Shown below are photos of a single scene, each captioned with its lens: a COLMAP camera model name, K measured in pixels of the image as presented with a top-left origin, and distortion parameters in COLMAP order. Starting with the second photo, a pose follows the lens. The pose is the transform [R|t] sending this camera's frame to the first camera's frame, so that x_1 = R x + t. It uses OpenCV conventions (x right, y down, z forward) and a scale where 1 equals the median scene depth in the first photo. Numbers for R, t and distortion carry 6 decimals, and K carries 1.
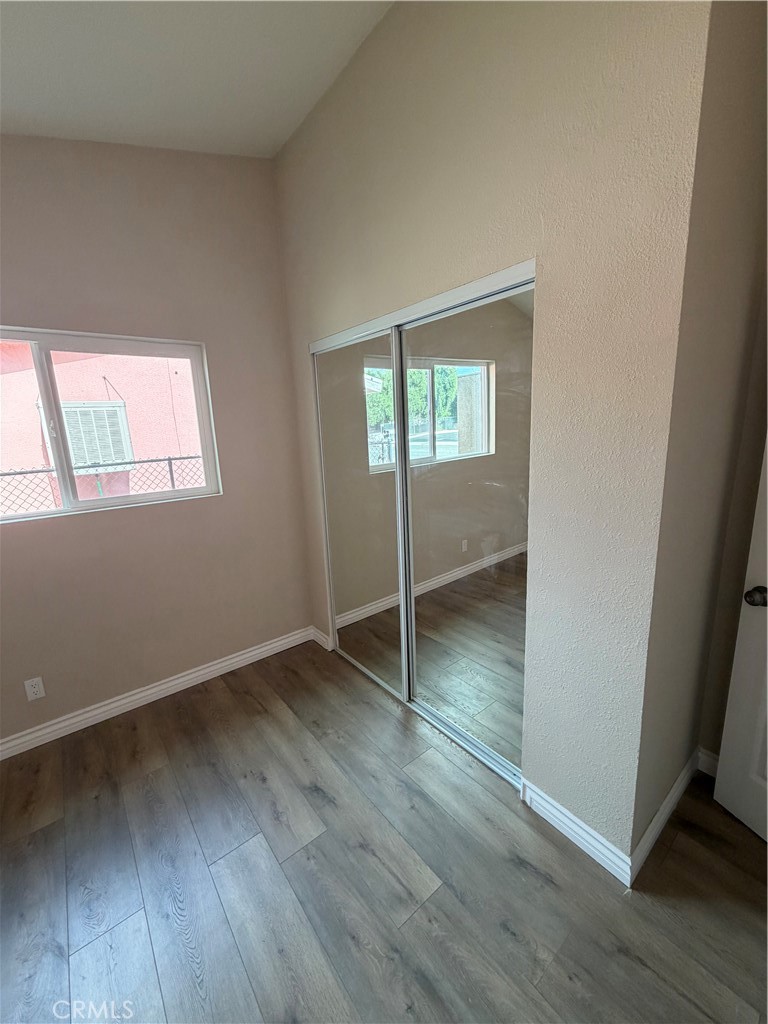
lens RADIAL K [[407.9, 0, 386.4], [0, 407.9, 512.8], [0, 0, 1]] dist [-0.003668, 0.000603]
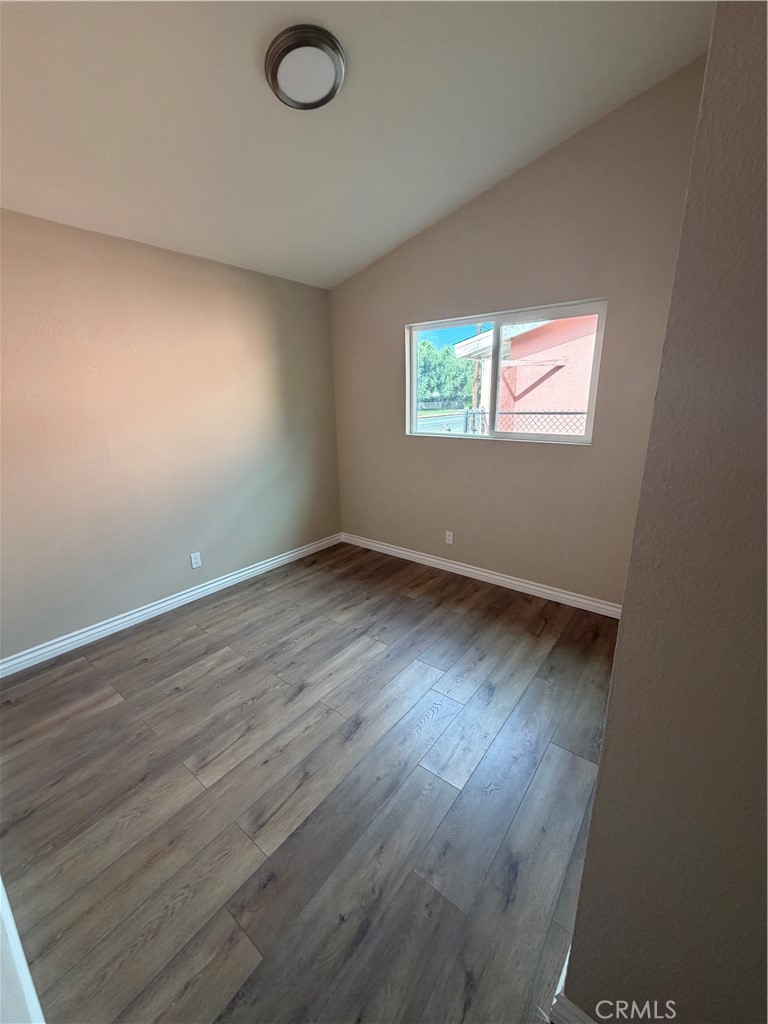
lens RADIAL K [[407.9, 0, 390.6], [0, 407.9, 507.1], [0, 0, 1]] dist [-0.003668, 0.000603]
pose [[0.243773, 0.297247, -0.923157, 0.635394], [-0.204842, 0.946179, 0.250569, -0.069771], [0.947953, 0.128019, 0.291542, 0.256016]]
